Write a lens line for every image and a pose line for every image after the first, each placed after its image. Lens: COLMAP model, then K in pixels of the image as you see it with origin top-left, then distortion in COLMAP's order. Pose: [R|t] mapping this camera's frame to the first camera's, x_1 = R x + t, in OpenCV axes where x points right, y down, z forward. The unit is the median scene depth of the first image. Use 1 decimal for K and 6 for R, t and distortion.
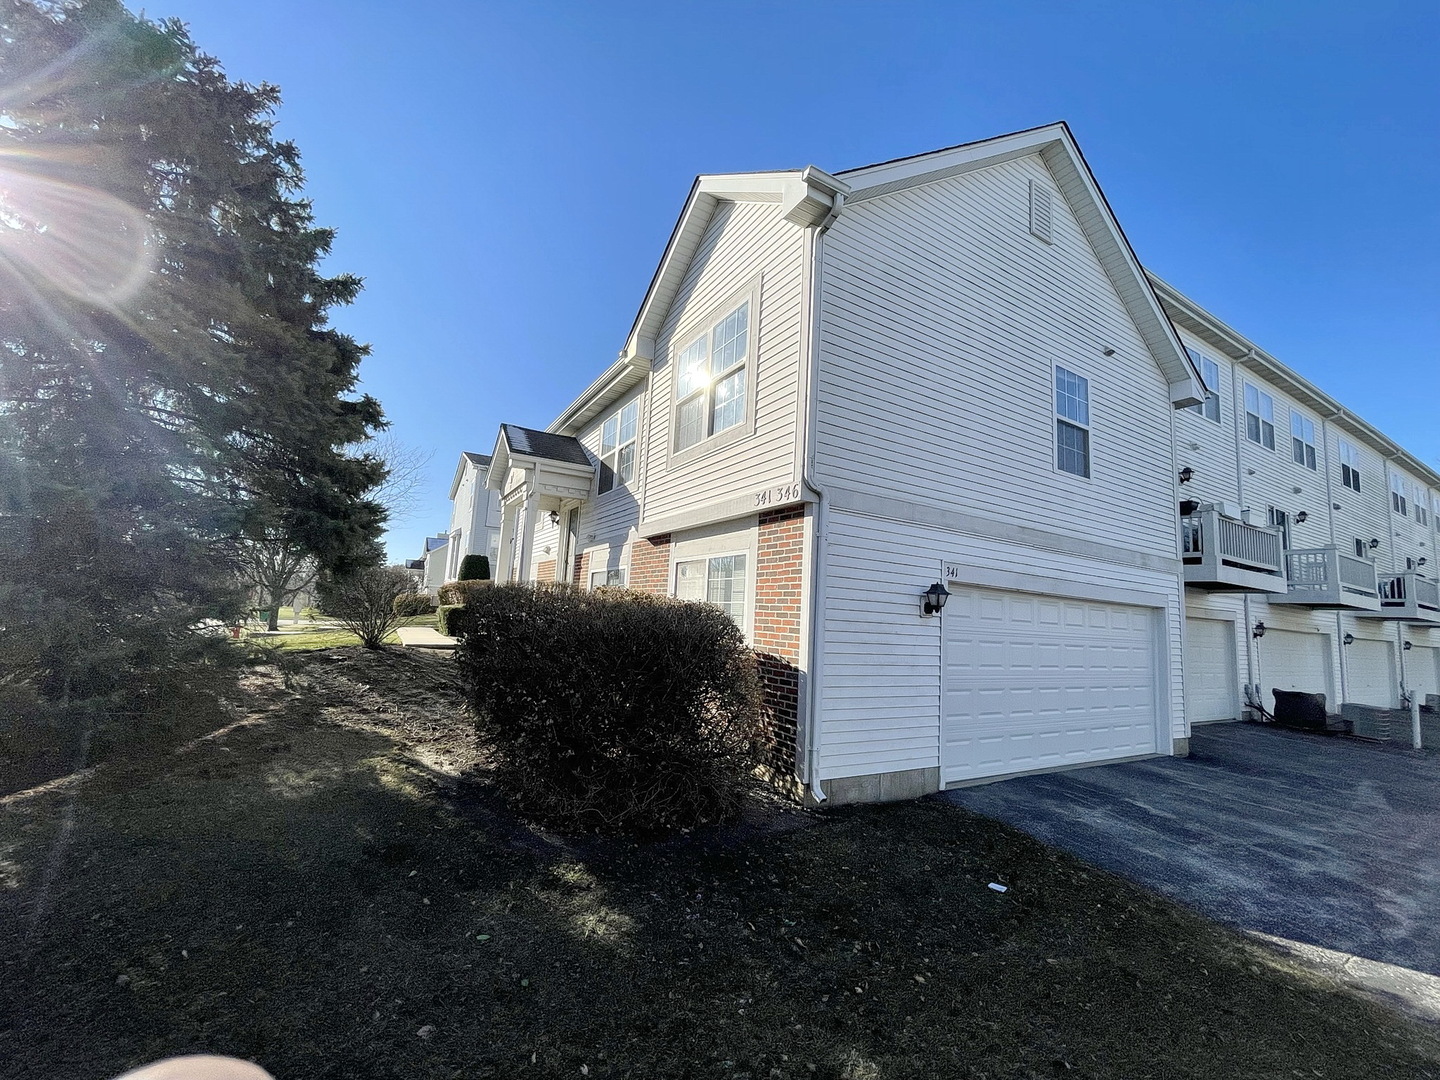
lens RADIAL K [[585.9, 0, 718.7], [0, 585.9, 543.7], [0, 0, 1]] dist [-0.002306, 0.000262]
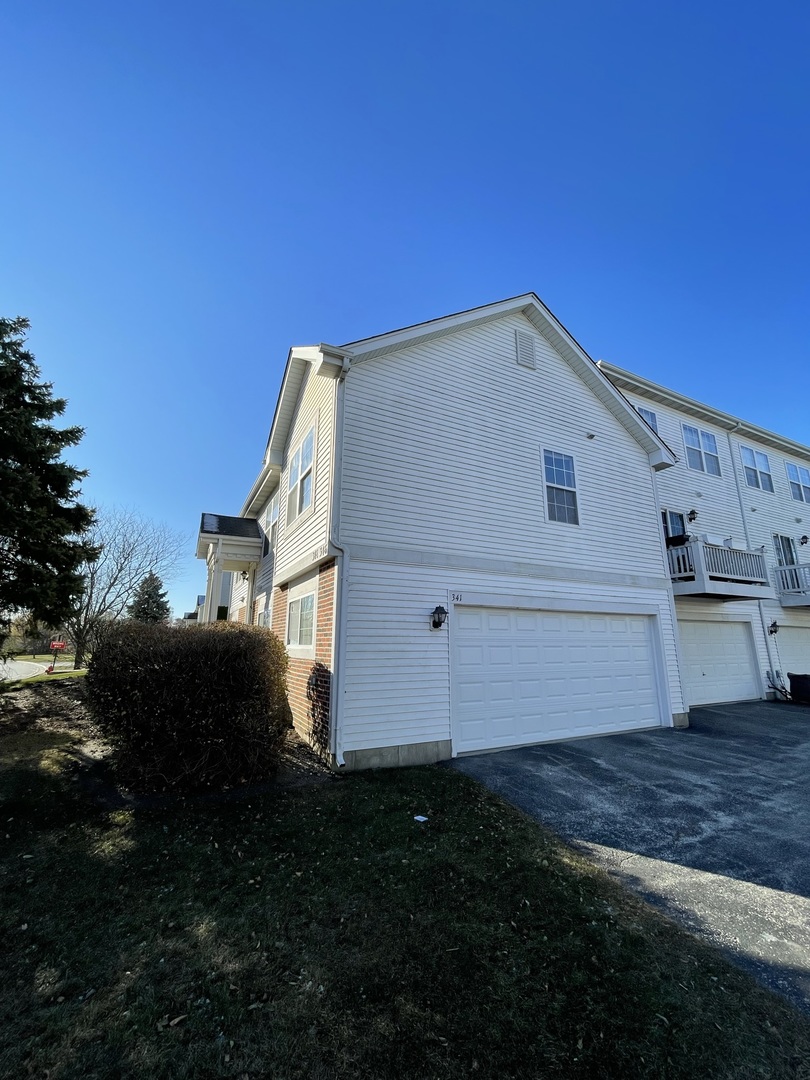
lens RADIAL K [[439.4, 0, 405.7], [0, 439.4, 538.6], [0, 0, 1]] dist [-0.002306, 0.000262]
pose [[0.996860, -0.065999, -0.043753, 0.293836], [0.060763, 0.991873, -0.111784, 0.015782], [0.050775, 0.108774, 0.992769, -0.076306]]
